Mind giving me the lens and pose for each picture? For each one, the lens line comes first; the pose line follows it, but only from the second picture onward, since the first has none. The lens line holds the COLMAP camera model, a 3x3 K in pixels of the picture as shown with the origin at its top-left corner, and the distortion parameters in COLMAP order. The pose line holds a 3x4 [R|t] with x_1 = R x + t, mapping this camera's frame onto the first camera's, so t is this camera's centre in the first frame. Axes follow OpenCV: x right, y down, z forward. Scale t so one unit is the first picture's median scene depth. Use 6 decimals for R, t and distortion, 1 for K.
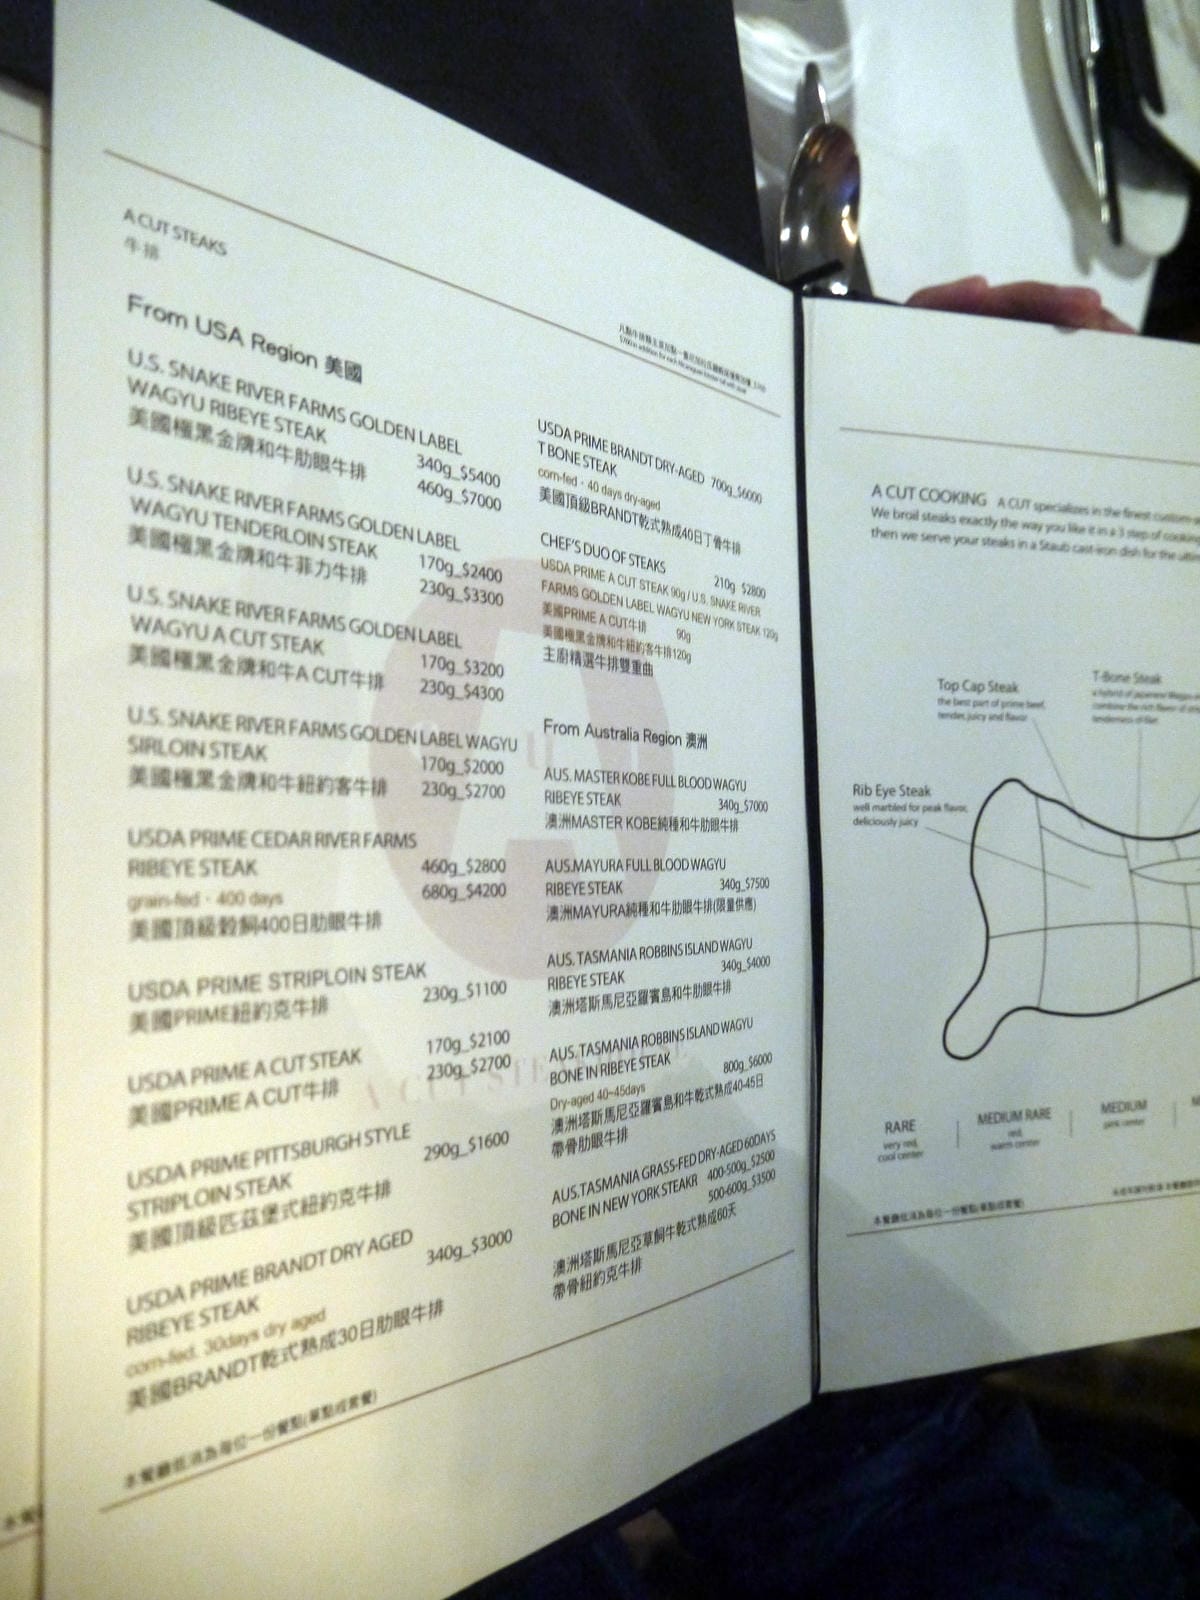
lens RADIAL K [[1316.5, 0, 597.2], [0, 1316.5, 796.9], [0, 0, 1]] dist [-0.043912, 0.006974]
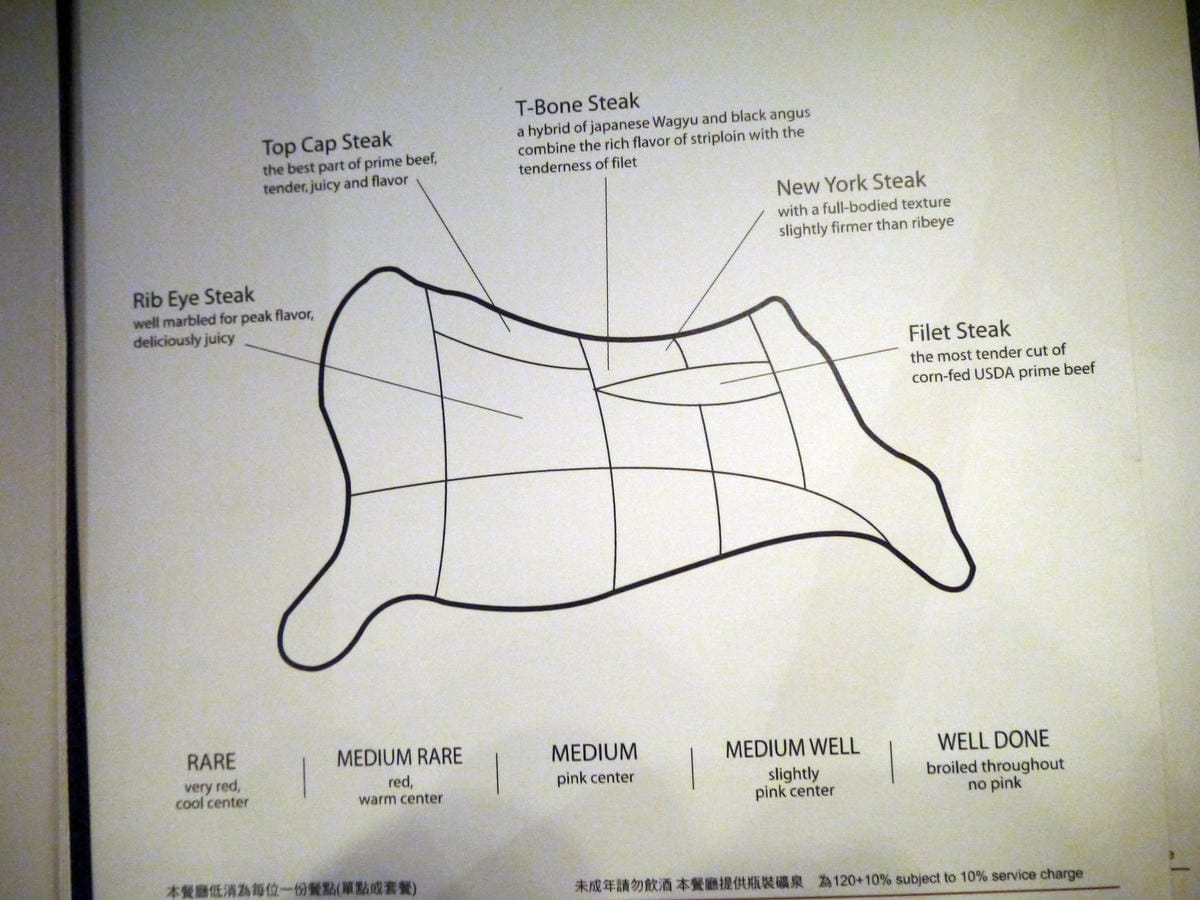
lens RADIAL K [[987.4, 0, 600.8], [0, 987.4, 456.7], [0, 0, 1]] dist [-0.043912, 0.006974]
pose [[0.929994, -0.061435, -0.362403, 0.612635], [0.051266, 0.997976, -0.037619, 0.113198], [0.363981, 0.016406, 0.931262, 0.561495]]
